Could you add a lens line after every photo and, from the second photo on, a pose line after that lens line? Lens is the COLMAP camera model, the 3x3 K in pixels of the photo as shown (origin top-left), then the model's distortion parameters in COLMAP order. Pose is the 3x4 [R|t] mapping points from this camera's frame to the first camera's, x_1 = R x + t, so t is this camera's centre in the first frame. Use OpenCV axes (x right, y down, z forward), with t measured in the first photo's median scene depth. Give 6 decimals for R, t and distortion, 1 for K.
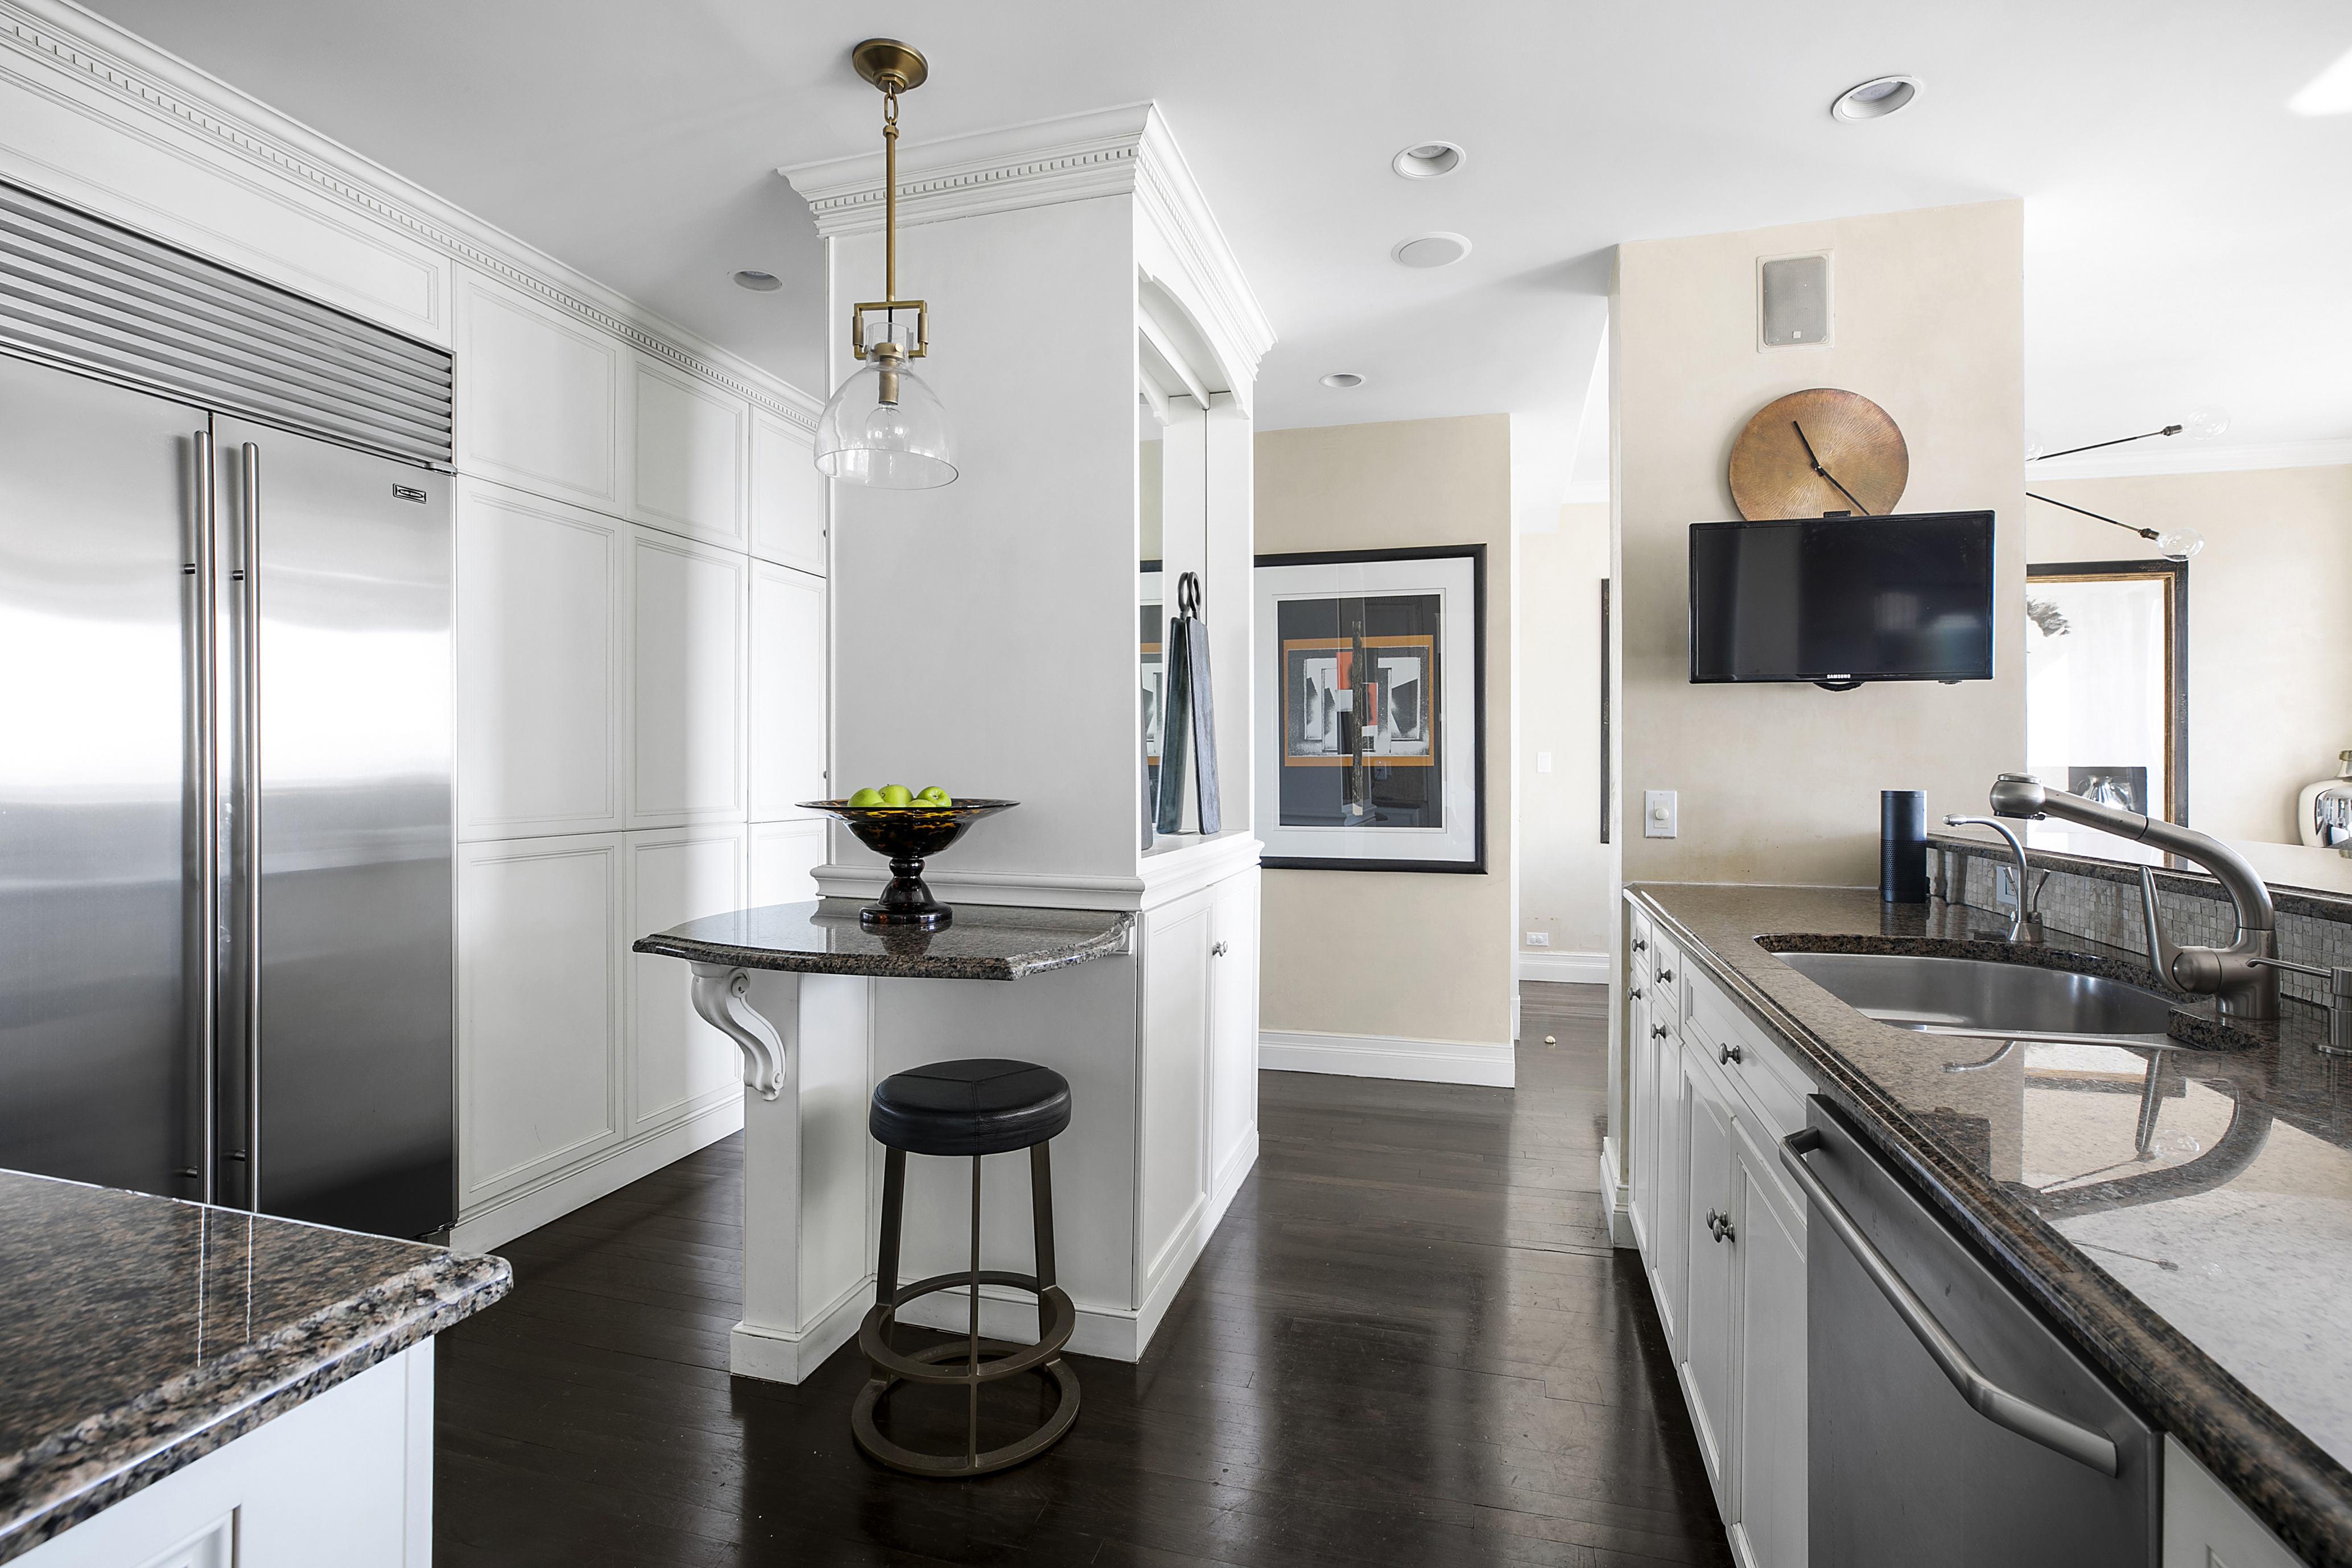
lens RADIAL K [[1075.8, 0, 1178.2], [0, 1075.8, 776.3], [0, 0, 1]] dist [0.000191, 0.000013]
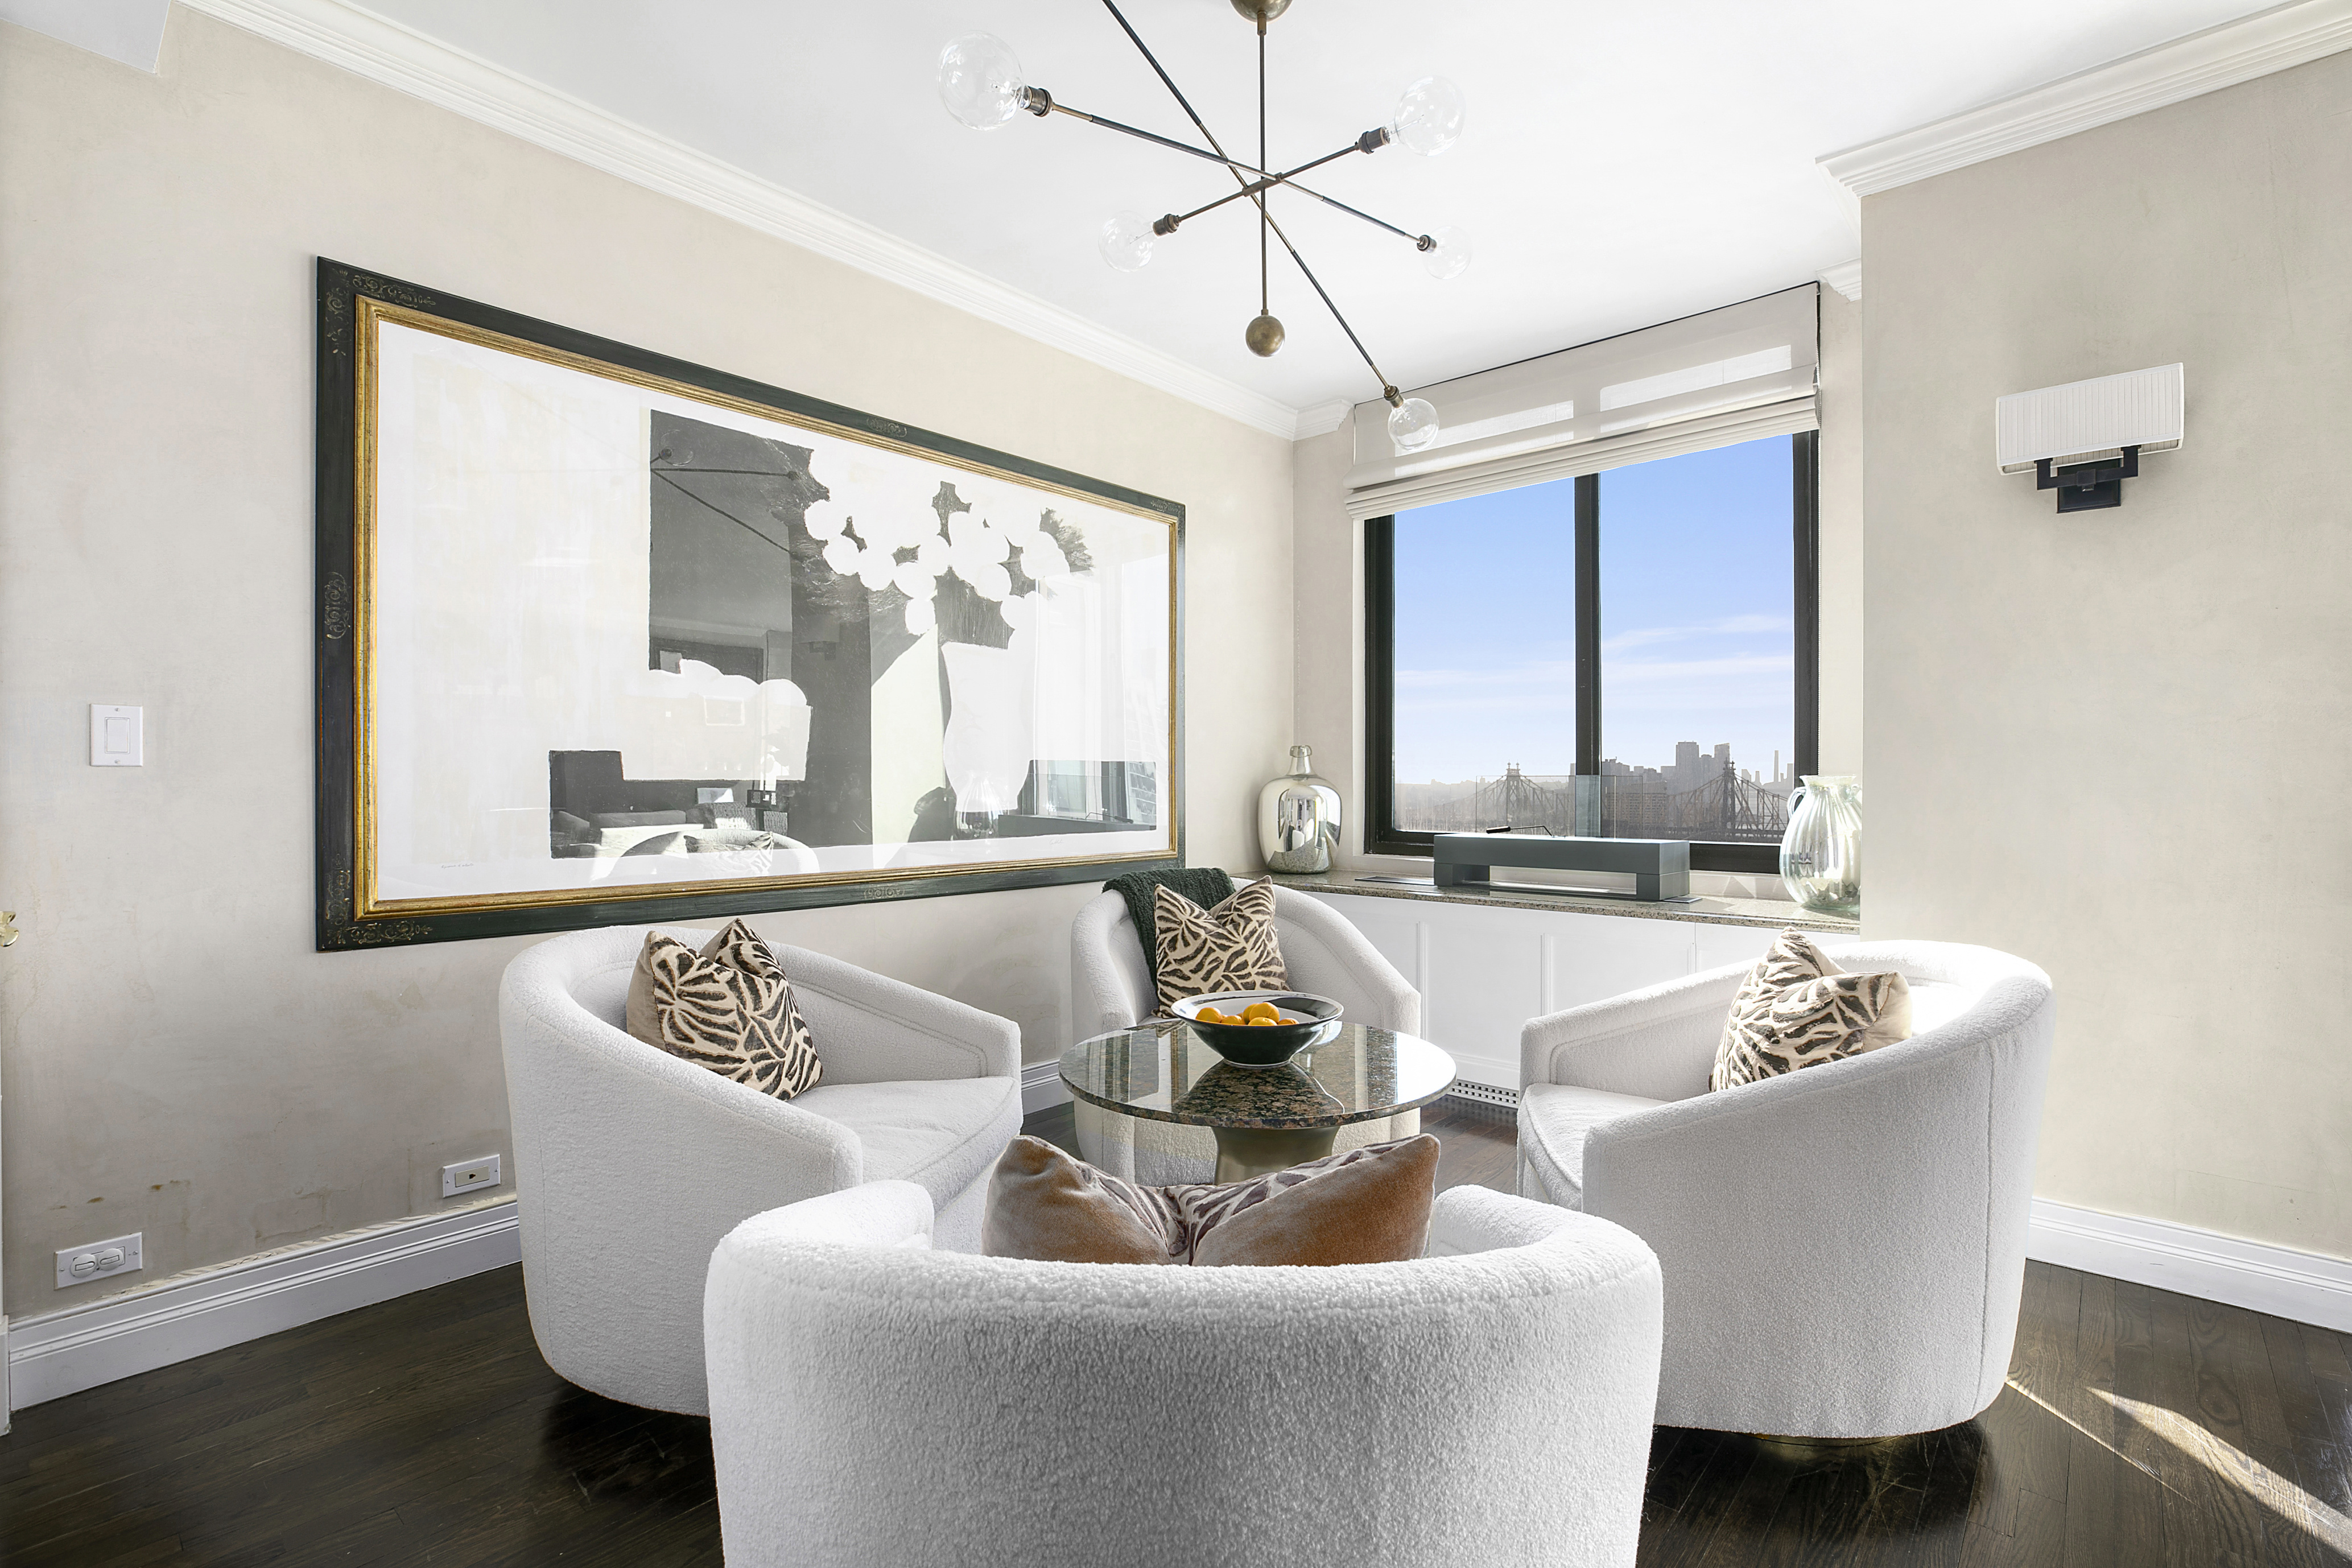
lens RADIAL K [[1075.8, 0, 1177.4], [0, 1075.8, 786.6], [0, 0, 1]] dist [0.000191, 0.000013]
pose [[0.395672, -0.005858, 0.918373, 0.200139], [0.008365, 0.999961, 0.002774, 0.007255], [-0.918354, 0.006585, 0.395706, 0.699749]]
